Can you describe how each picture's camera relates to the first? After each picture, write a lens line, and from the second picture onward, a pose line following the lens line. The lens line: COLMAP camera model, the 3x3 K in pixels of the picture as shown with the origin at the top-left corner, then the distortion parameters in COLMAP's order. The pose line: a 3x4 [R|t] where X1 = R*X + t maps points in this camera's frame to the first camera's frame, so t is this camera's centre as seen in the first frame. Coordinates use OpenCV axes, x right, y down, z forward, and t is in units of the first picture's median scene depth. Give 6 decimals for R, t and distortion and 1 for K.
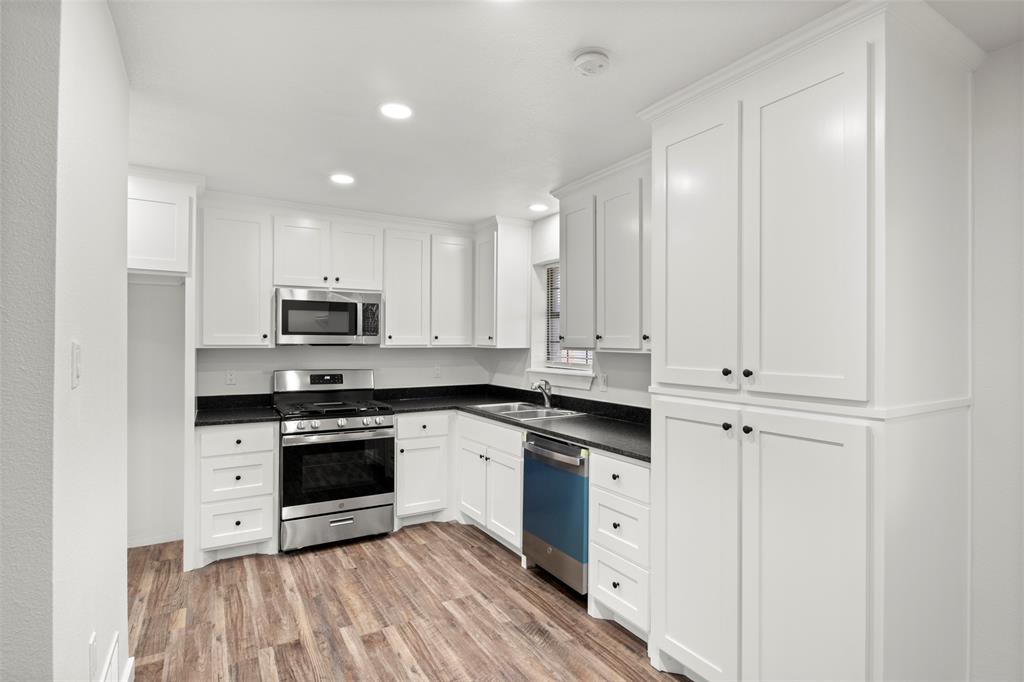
lens RADIAL K [[505.9, 0, 517.6], [0, 505.9, 340.3], [0, 0, 1]] dist [-0.015649, 0.000561]
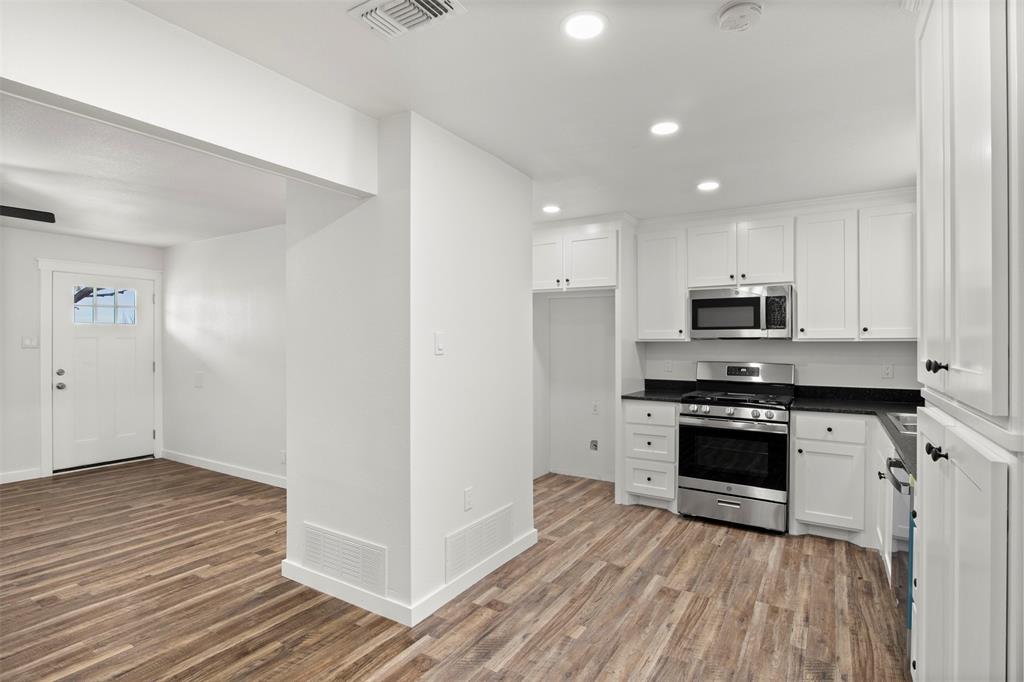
lens RADIAL K [[505.9, 0, 514.9], [0, 505.9, 338.8], [0, 0, 1]] dist [-0.015649, 0.000561]
pose [[0.448481, -0.006640, -0.893768, 0.422869], [0.005898, 0.999973, -0.004470, 0.013604], [0.893773, -0.003267, 0.448507, 0.125747]]
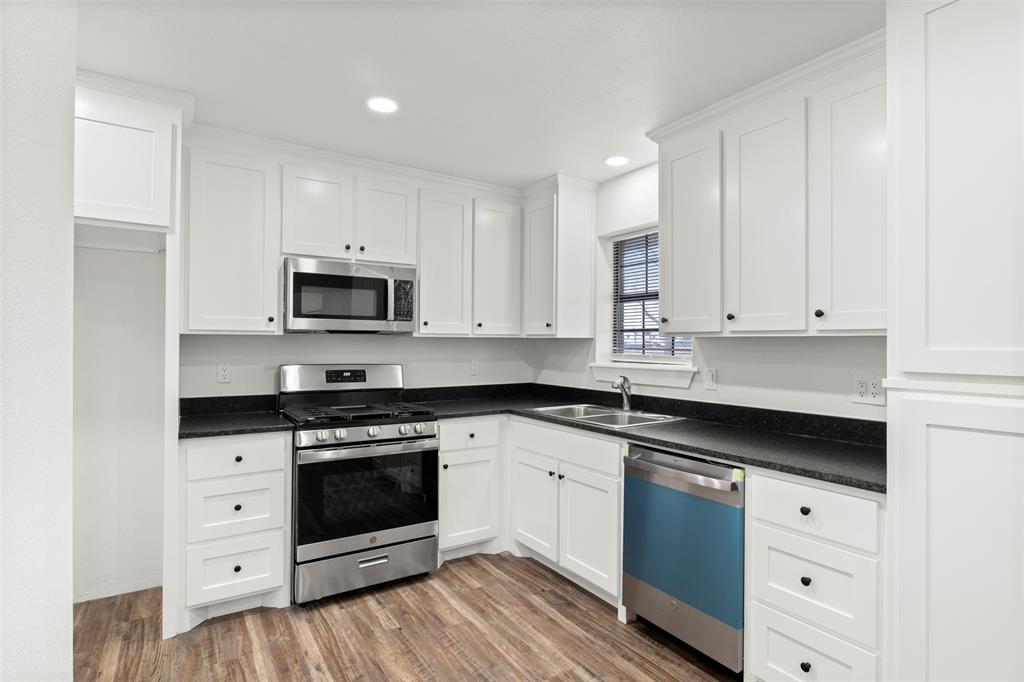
lens RADIAL K [[505.9, 0, 517.7], [0, 505.9, 341.0], [0, 0, 1]] dist [-0.015649, 0.000561]
pose [[0.999376, 0.000686, 0.035321, -0.165954], [-0.000572, 0.999995, -0.003215, 0.029301], [-0.035323, 0.003193, 0.999371, 0.238777]]
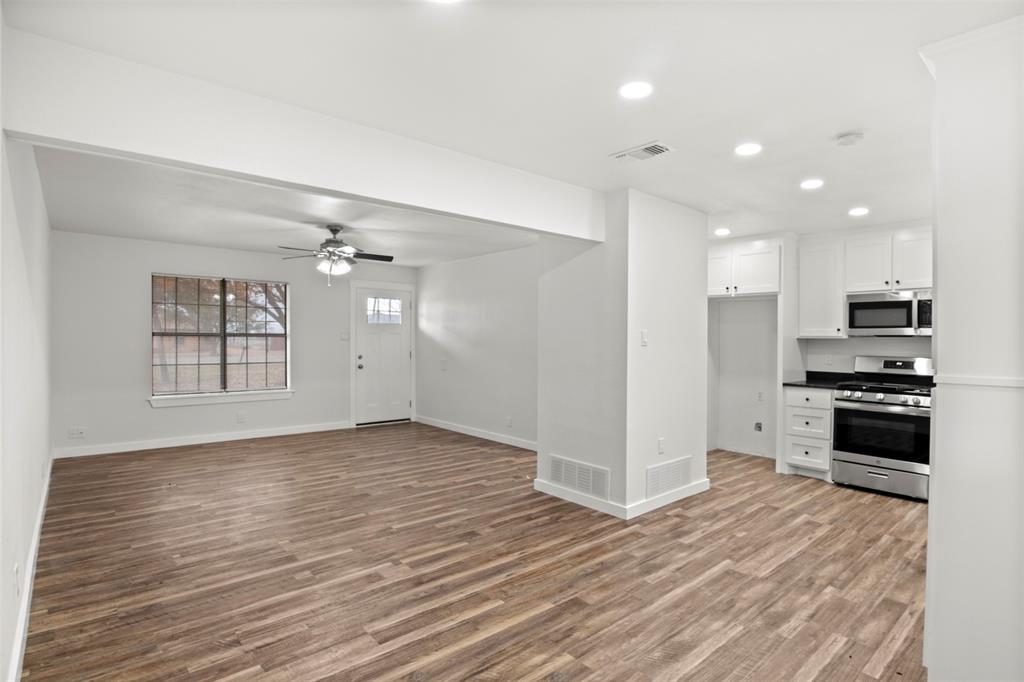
lens RADIAL K [[505.9, 0, 525.5], [0, 505.9, 339.6], [0, 0, 1]] dist [-0.015649, 0.000561]
pose [[0.174871, 0.004191, -0.984582, 0.781705], [-0.000389, 0.999991, 0.004188, 0.014447], [0.984591, -0.000349, 0.174871, -0.105565]]
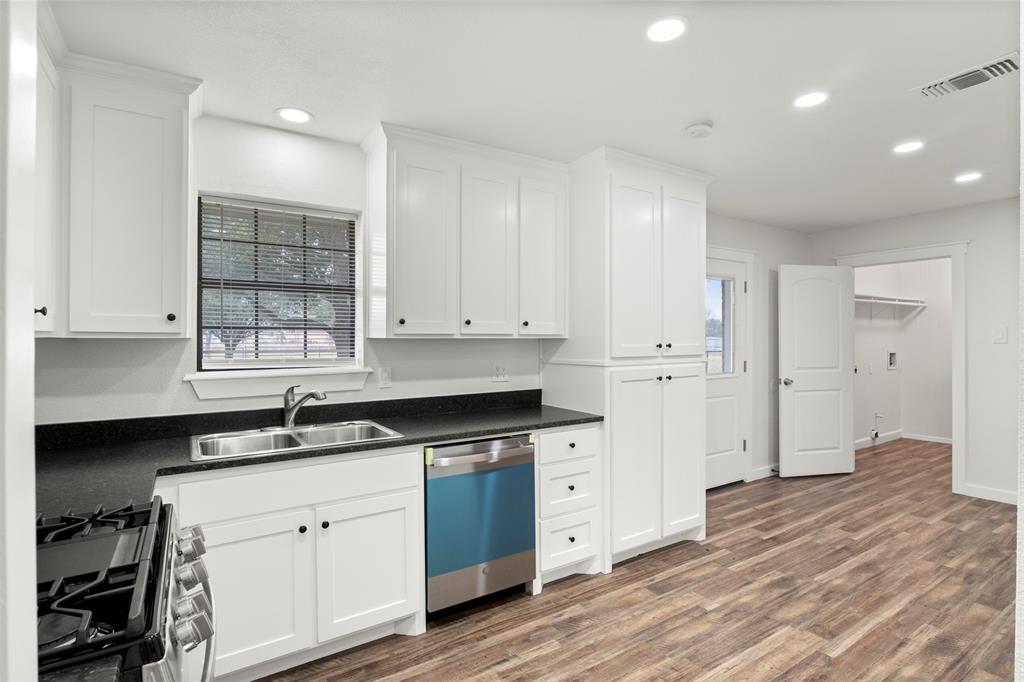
lens RADIAL K [[505.9, 0, 519.1], [0, 505.9, 339.6], [0, 0, 1]] dist [-0.015649, 0.000561]
pose [[-0.032561, -0.007121, 0.999444, -0.695494], [-0.000034, 0.999975, 0.007124, 0.016949], [-0.999470, 0.000198, -0.032560, 0.850895]]
